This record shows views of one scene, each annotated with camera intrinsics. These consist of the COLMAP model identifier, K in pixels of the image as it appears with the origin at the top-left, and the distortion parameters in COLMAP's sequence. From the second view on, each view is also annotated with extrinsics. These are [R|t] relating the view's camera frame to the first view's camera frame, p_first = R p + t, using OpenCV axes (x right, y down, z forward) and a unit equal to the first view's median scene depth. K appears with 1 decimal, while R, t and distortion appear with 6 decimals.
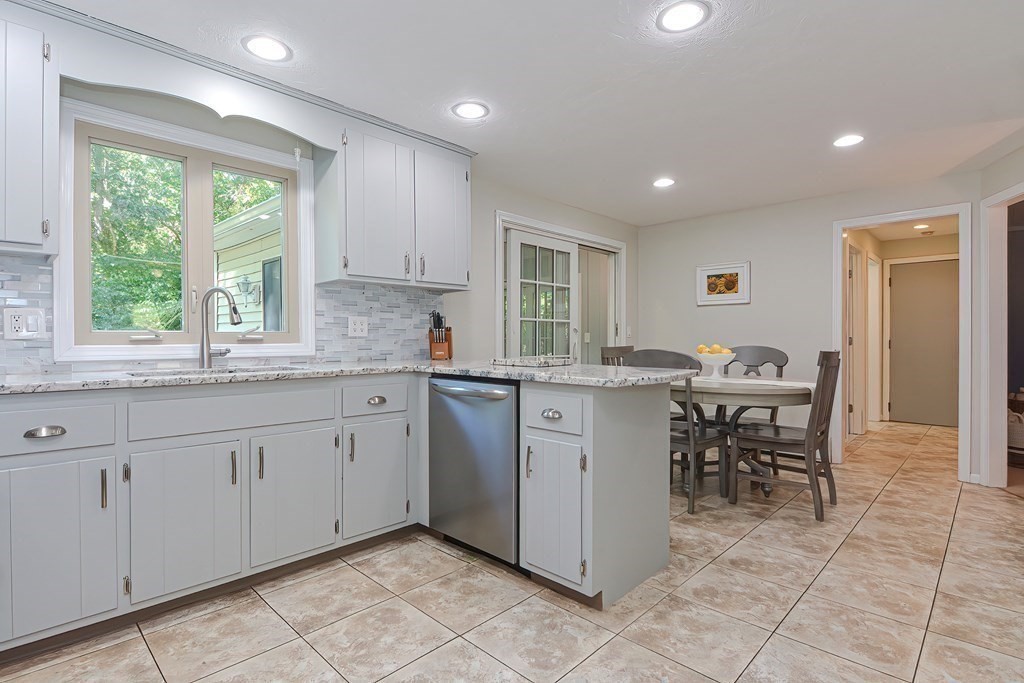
lens RADIAL K [[497.1, 0, 513.9], [0, 497.1, 340.2], [0, 0, 1]] dist [-0.004563, -0.001360]
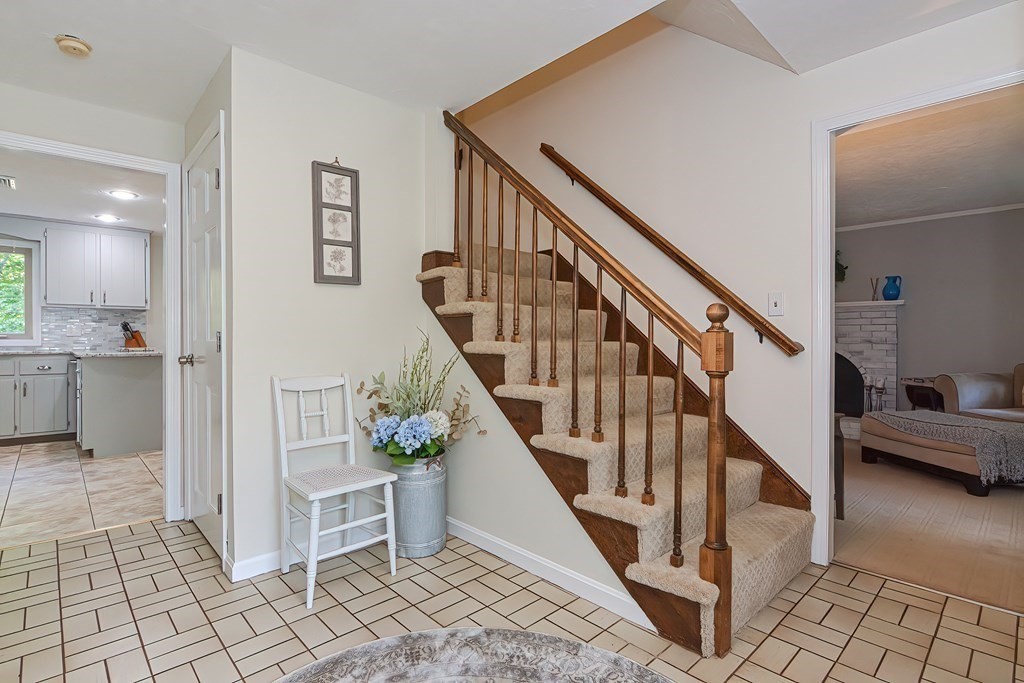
lens RADIAL K [[497.1, 0, 513.9], [0, 497.1, 340.2], [0, 0, 1]] dist [-0.004563, -0.001360]
pose [[0.999332, 0.000957, -0.036544, 1.687890], [-0.000809, 0.999991, 0.004062, -0.001044], [0.036547, -0.004030, 0.999324, -0.927877]]
